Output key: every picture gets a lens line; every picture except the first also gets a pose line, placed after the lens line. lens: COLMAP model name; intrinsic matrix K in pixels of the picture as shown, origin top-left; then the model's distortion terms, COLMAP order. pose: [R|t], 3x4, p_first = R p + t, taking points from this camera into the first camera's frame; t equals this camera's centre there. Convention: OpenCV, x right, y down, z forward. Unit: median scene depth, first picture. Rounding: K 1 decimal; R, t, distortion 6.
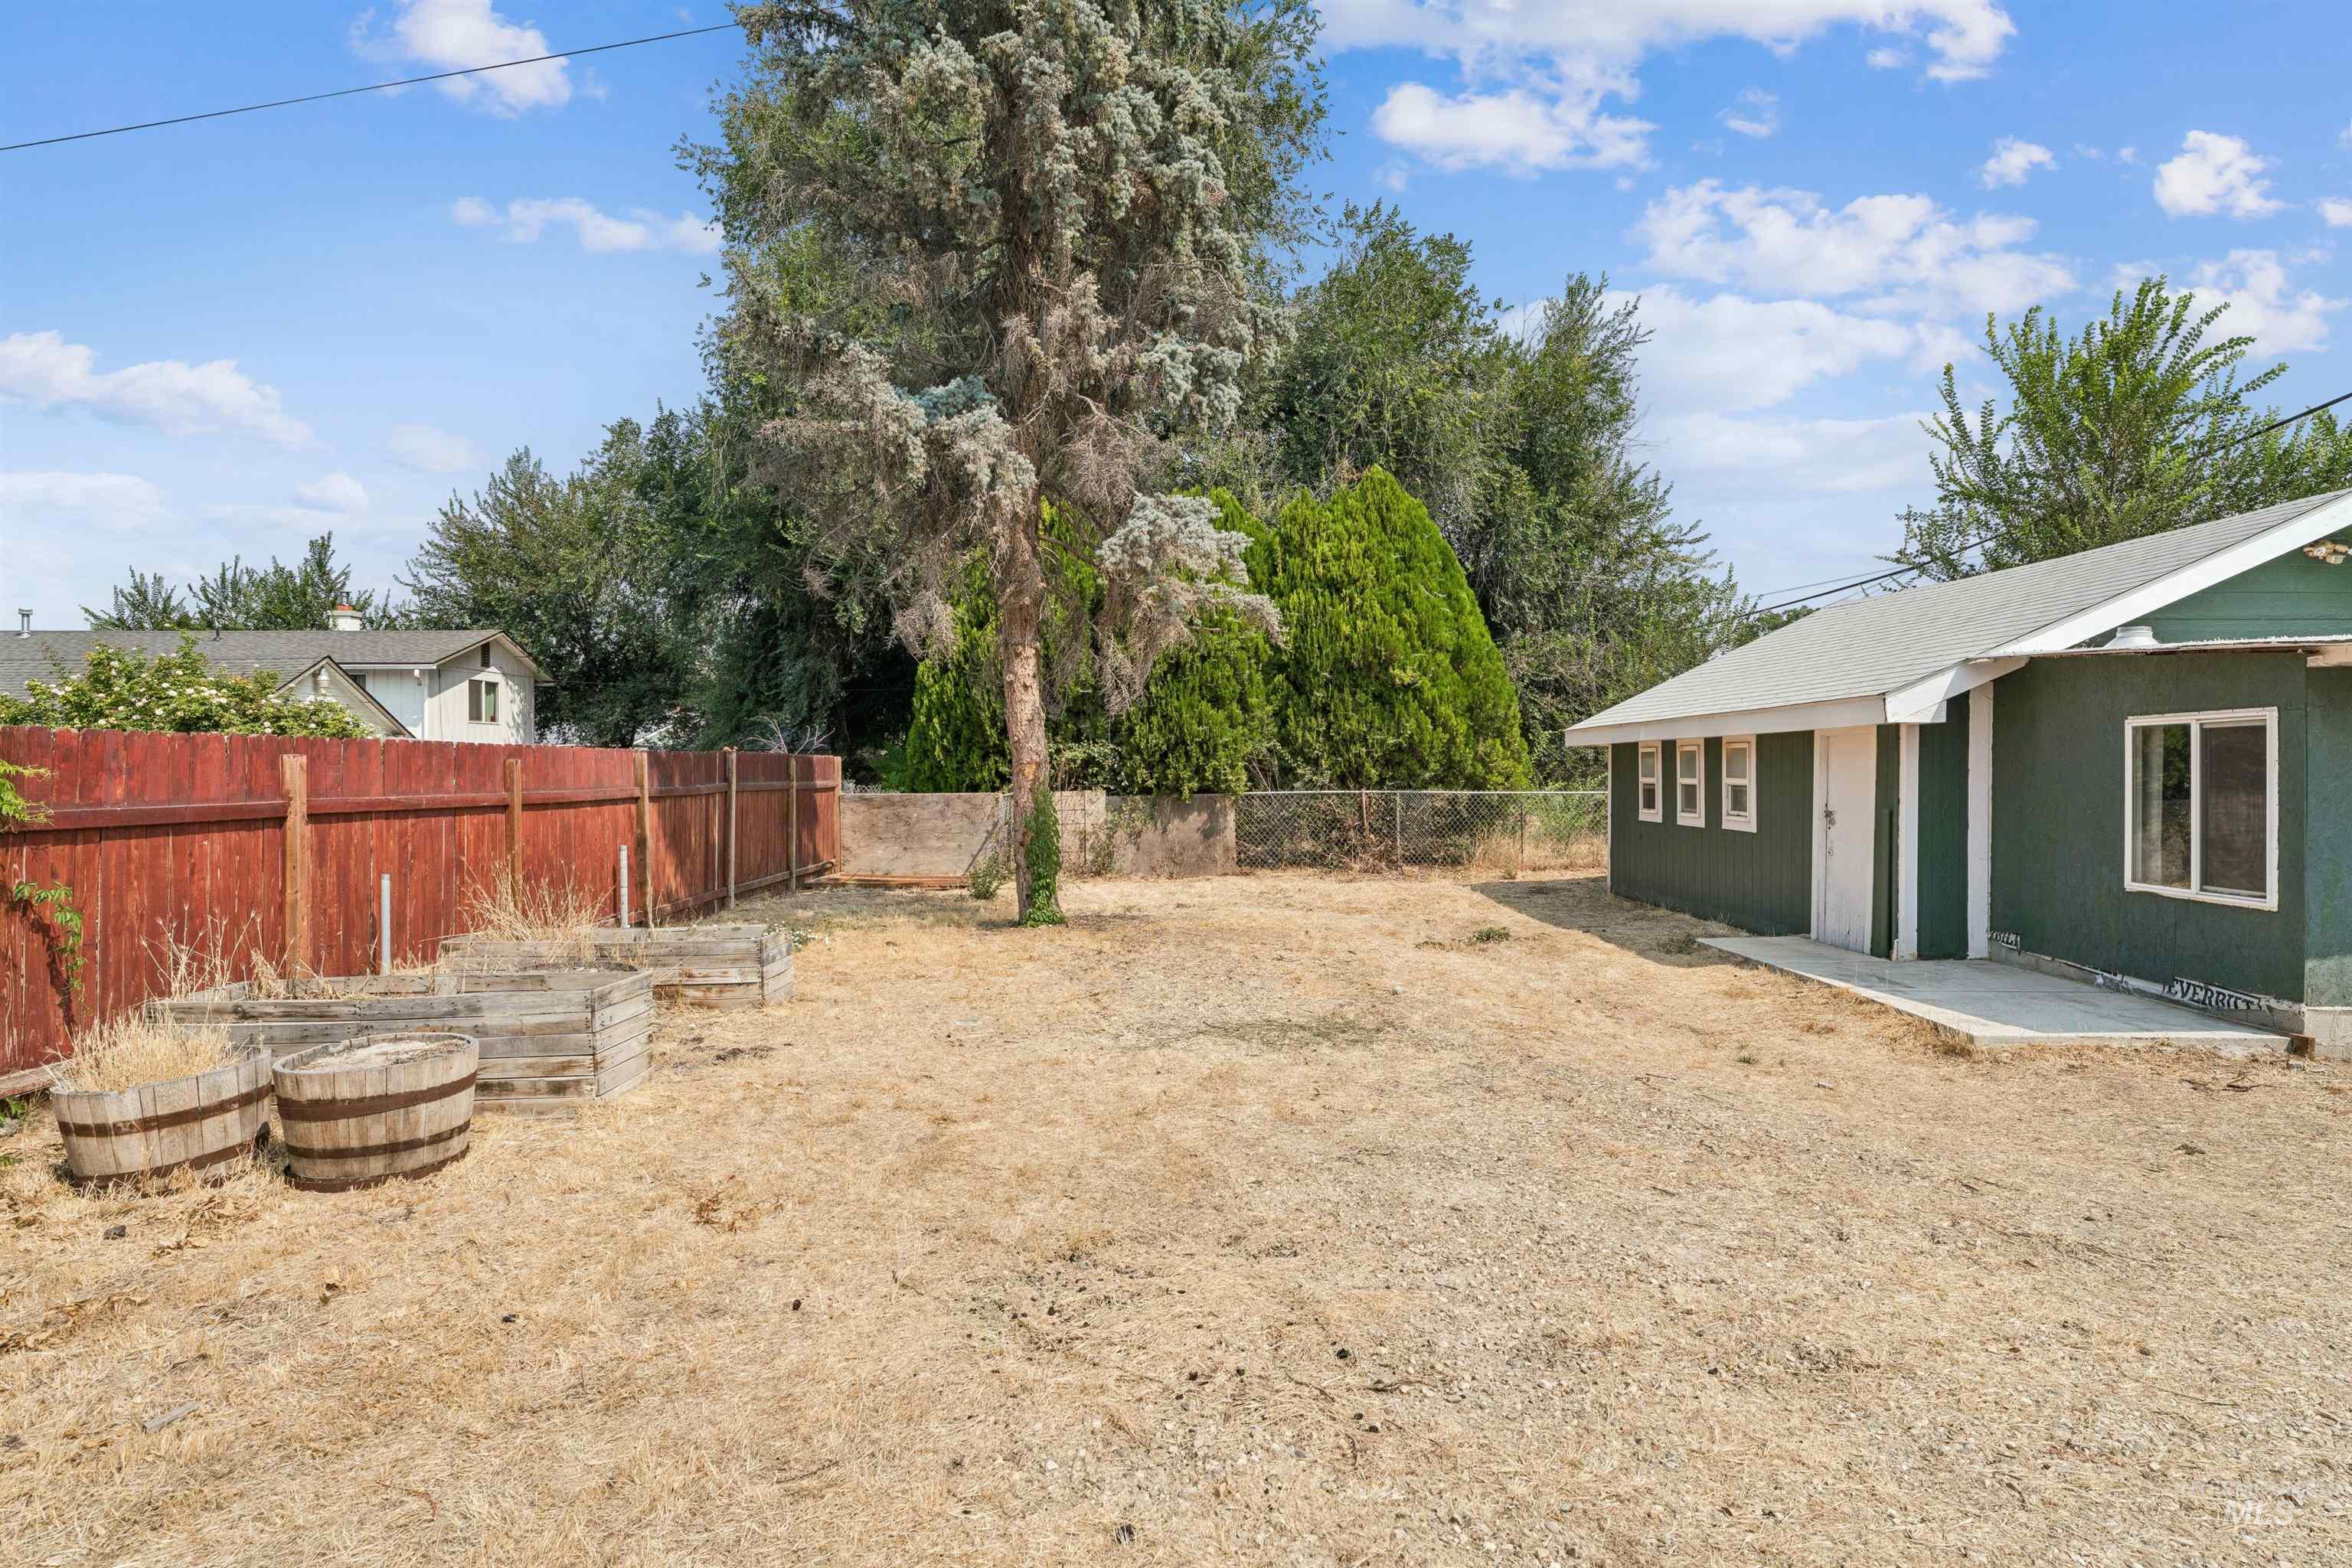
lens RADIAL K [[1353.6, 0, 1196.9], [0, 1353.6, 761.5], [0, 0, 1]] dist [0.004234, -0.003396]
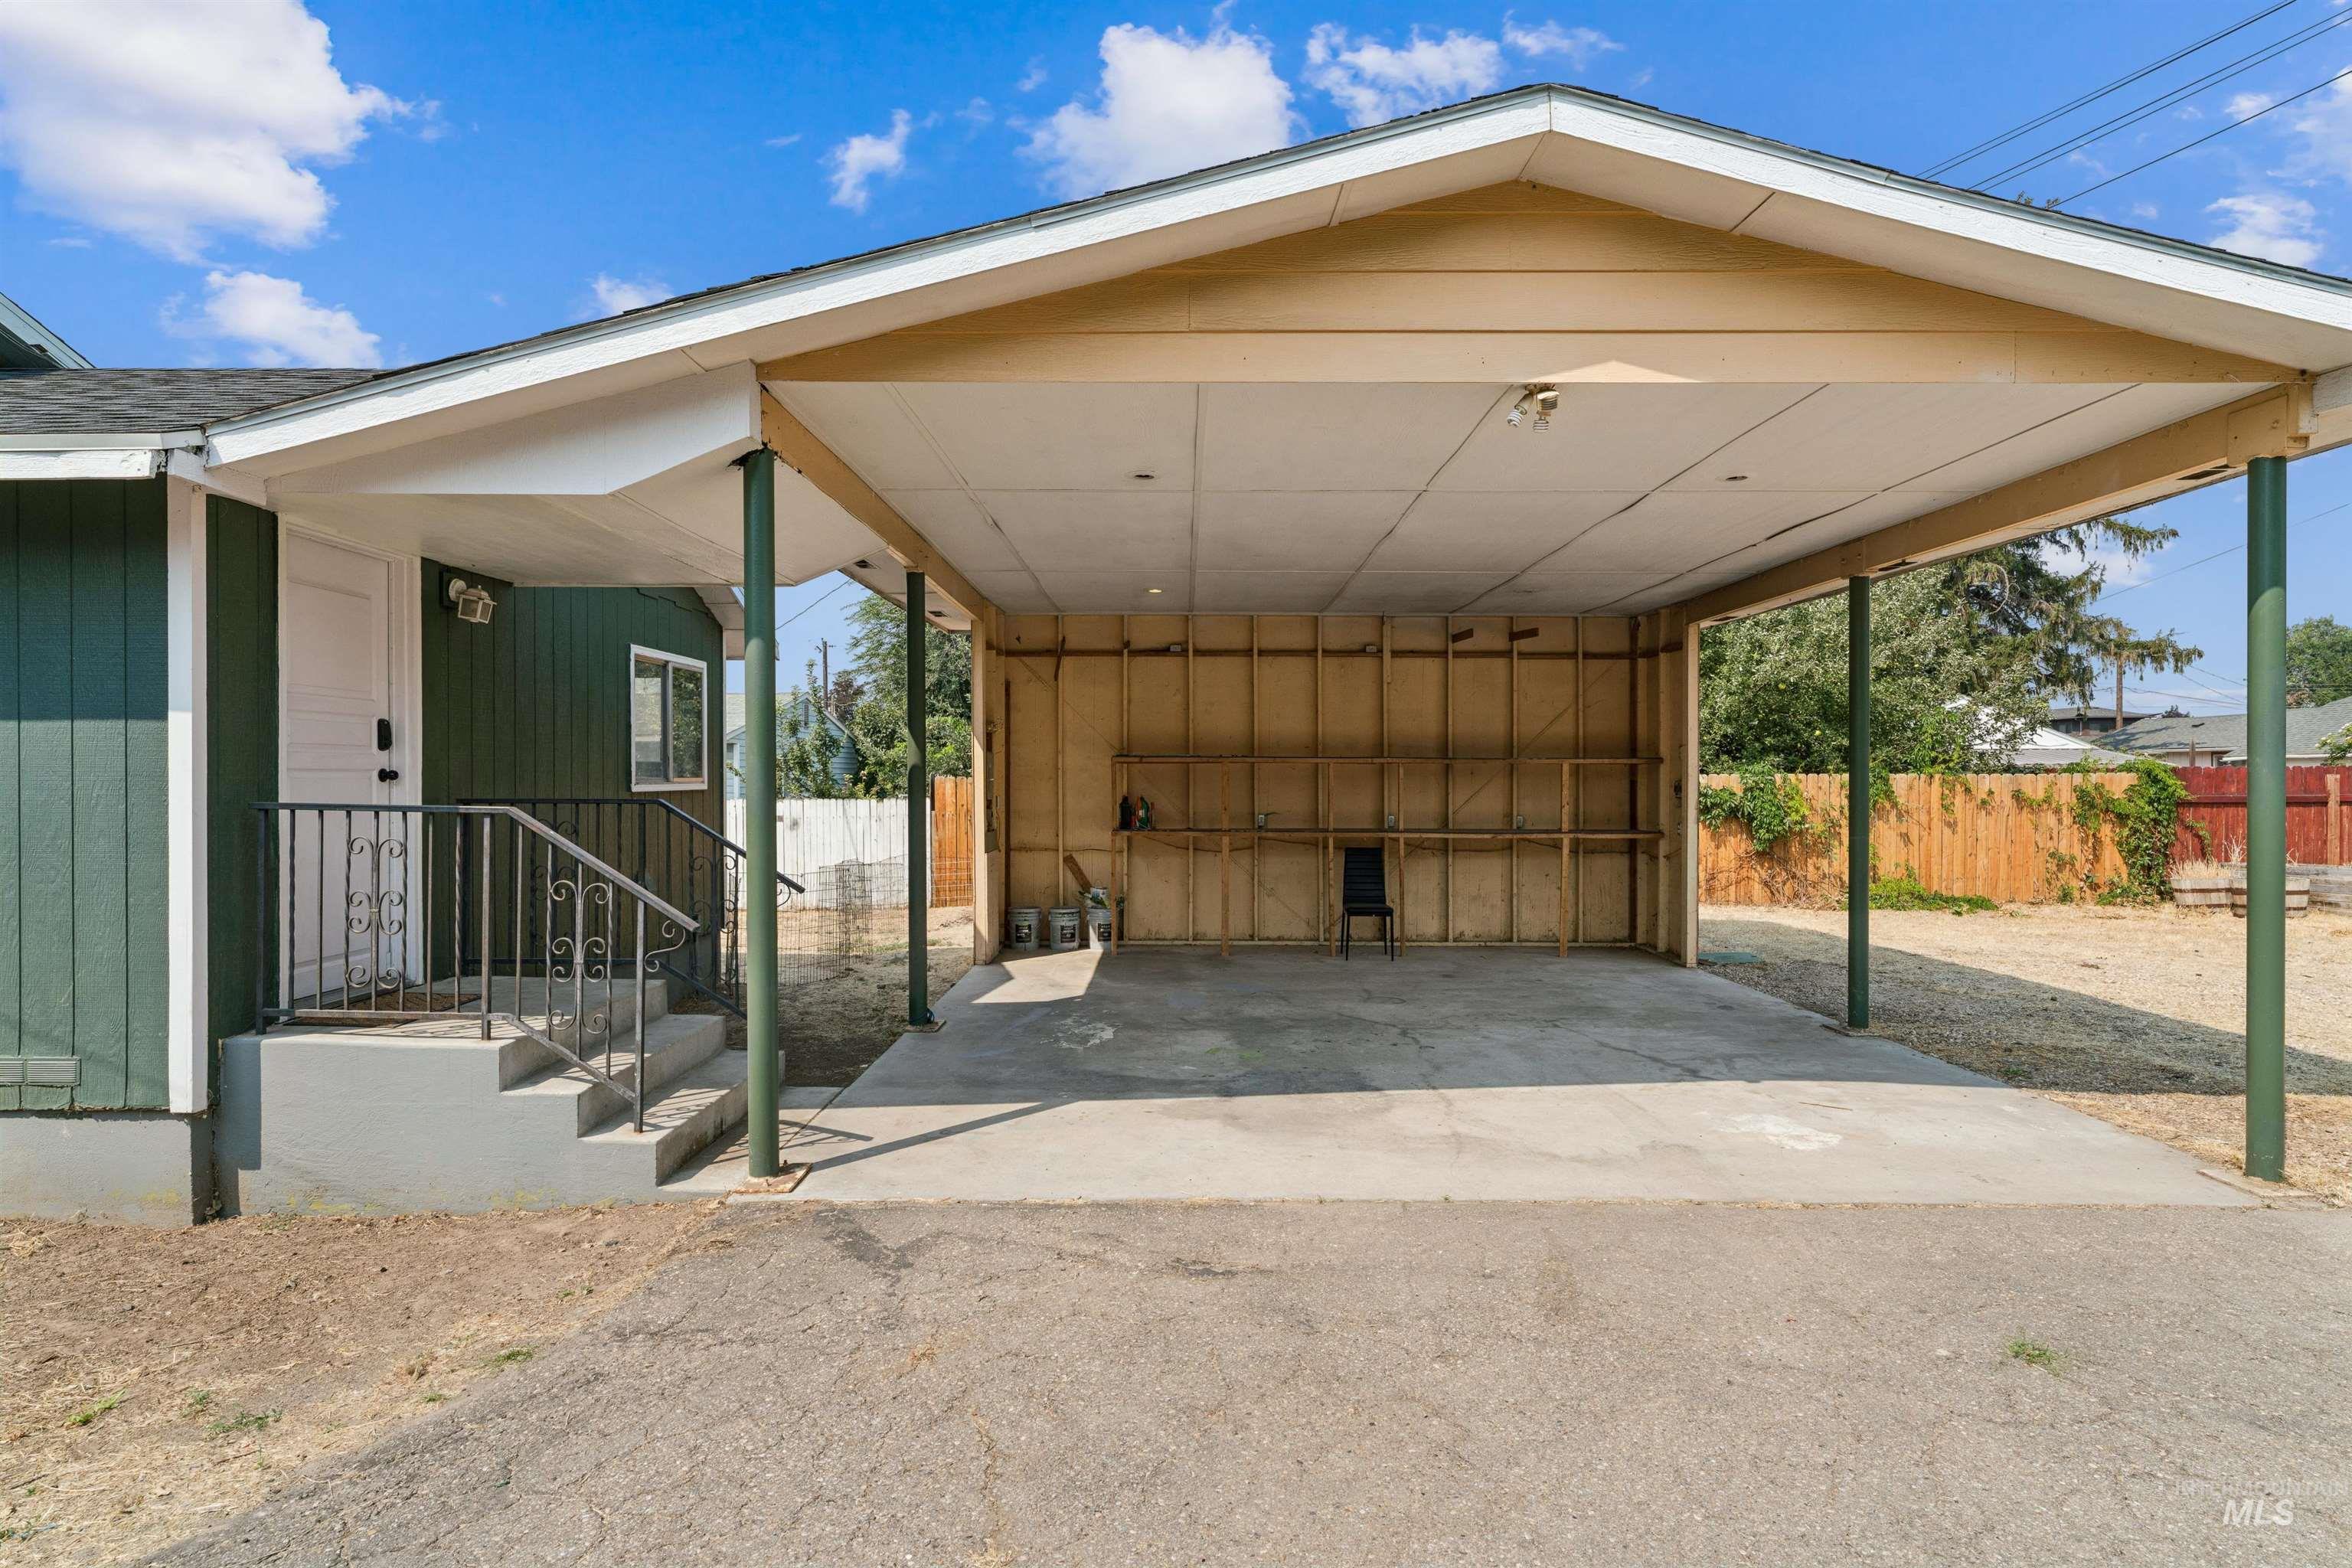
lens RADIAL K [[1176.8, 0, 1181.2], [0, 1176.8, 779.9], [0, 0, 1]] dist [-0.002756, -0.000320]
pose [[-0.034430, 0.003486, -0.999401, 0.512586], [0.009405, 0.999951, 0.003164, -0.007555], [0.999363, -0.009290, -0.034461, -0.320991]]
